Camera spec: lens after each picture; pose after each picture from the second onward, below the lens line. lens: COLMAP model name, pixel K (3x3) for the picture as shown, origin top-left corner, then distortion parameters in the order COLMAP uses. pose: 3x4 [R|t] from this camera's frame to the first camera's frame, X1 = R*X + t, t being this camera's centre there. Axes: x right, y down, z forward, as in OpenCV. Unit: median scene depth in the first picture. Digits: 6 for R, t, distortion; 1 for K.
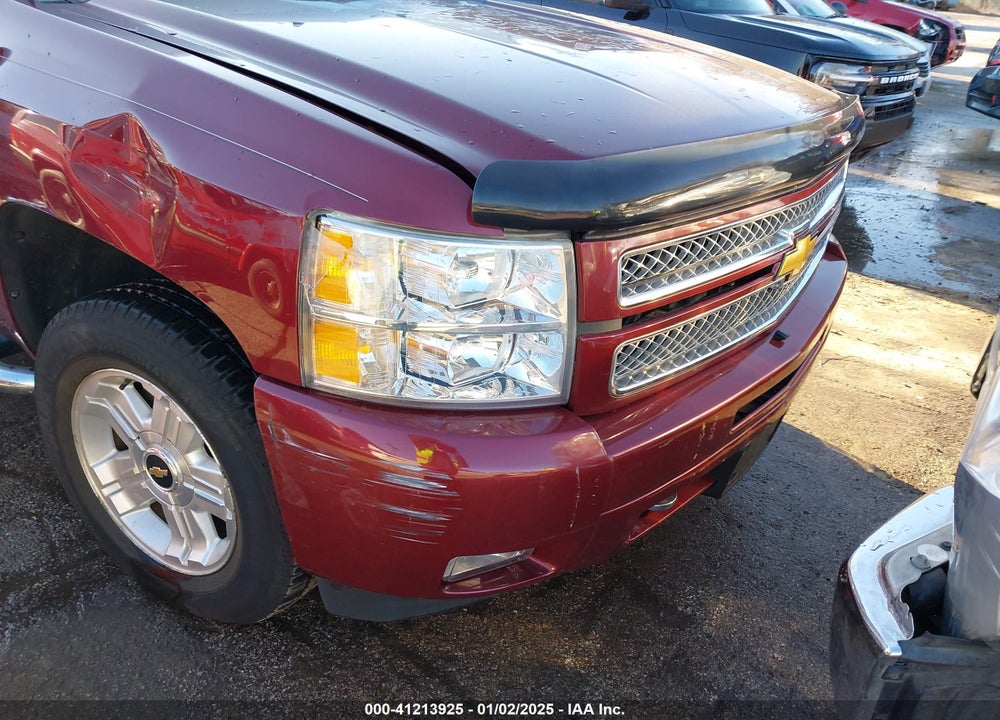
lens RADIAL K [[758.8, 0, 500.6], [0, 758.8, 385.1], [0, 0, 1]] dist [0.007290, 0.002465]
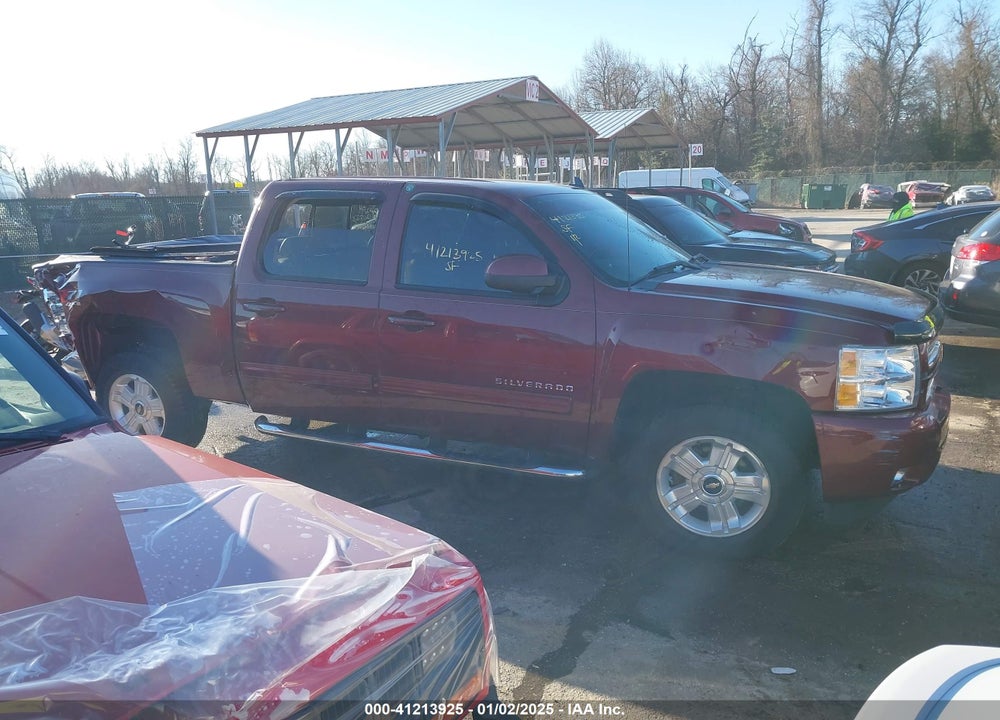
lens RADIAL K [[776.1, 0, 500.0], [0, 776.1, 360.0], [0, 0, 1]] dist [0.008926, 0.000993]
pose [[0.978954, -0.135812, 0.152332, -1.335355], [0.174798, 0.943244, -0.282378, 0.295132], [-0.105336, 0.303062, 0.947131, -1.138764]]
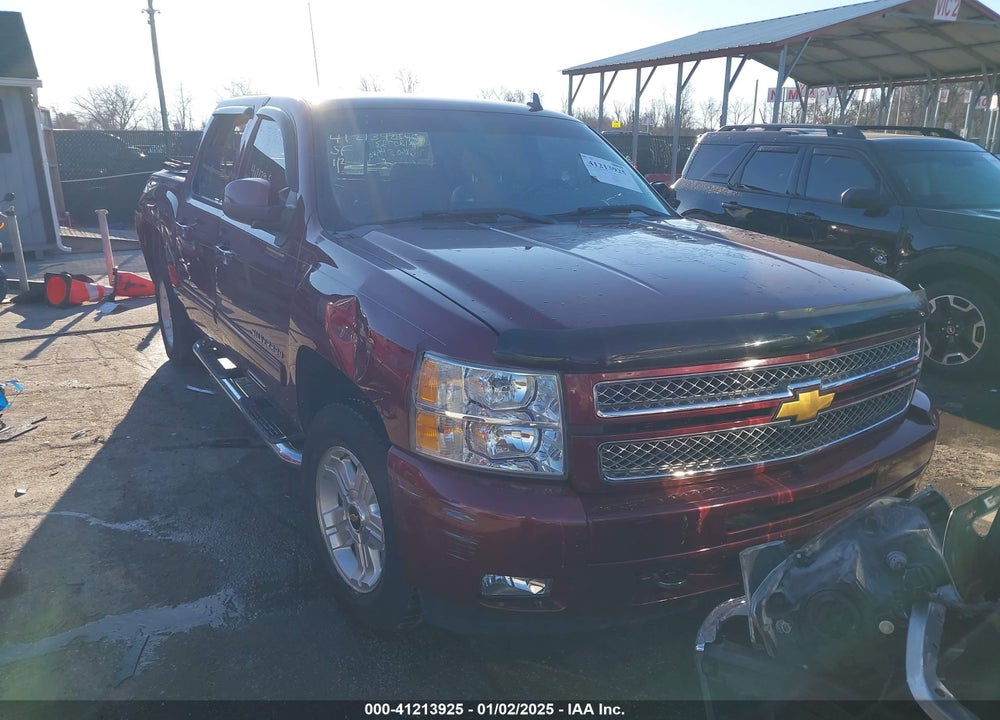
lens RADIAL K [[776.1, 0, 500.0], [0, 776.1, 360.0], [0, 0, 1]] dist [0.008926, 0.000993]
pose [[0.918617, 0.036147, -0.393492, 0.438777], [-0.136732, 0.963368, -0.230708, 0.130227], [0.370738, 0.265735, 0.889909, -0.386763]]
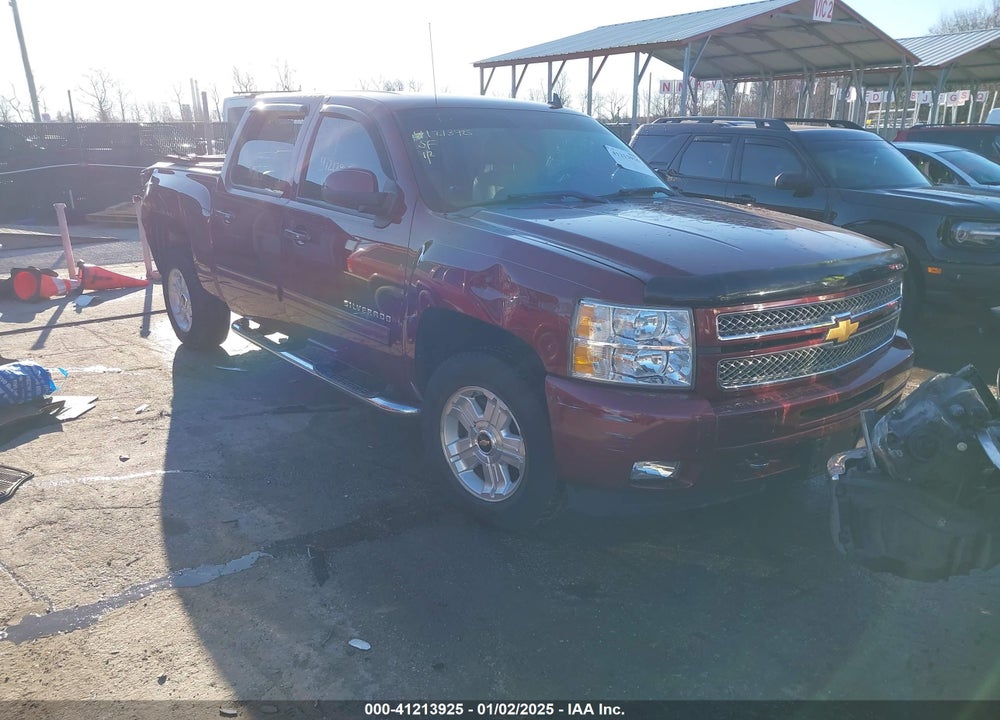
lens RADIAL K [[774.0, 0, 500.0], [0, 774.0, 360.0], [0, 0, 1]] dist [0.008706, 0.004363]
pose [[0.964458, -0.001220, -0.264232, 0.103496], [-0.062356, 0.970695, -0.232084, 0.362648], [0.256772, 0.240311, 0.936119, -0.868822]]
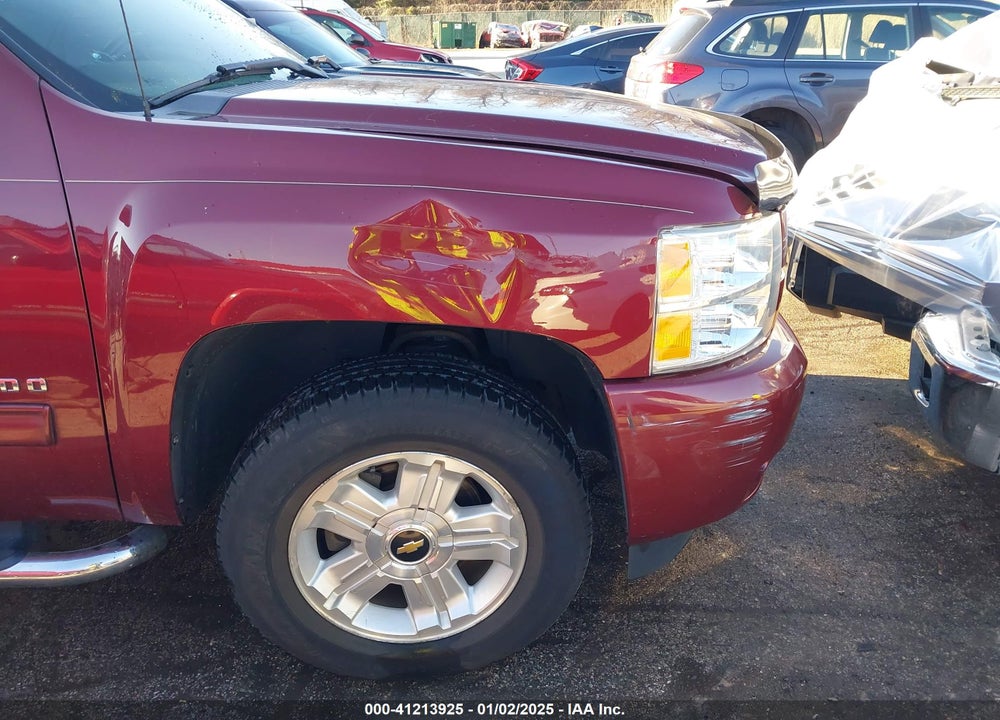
lens RADIAL K [[776.1, 0, 500.0], [0, 776.1, 360.0], [0, 0, 1]] dist [0.008926, 0.000993]
pose [[0.807450, -0.305284, 0.504804, -0.805090], [0.350161, 0.936668, 0.006362, -0.084689], [-0.474775, 0.171626, 0.863211, 0.005143]]
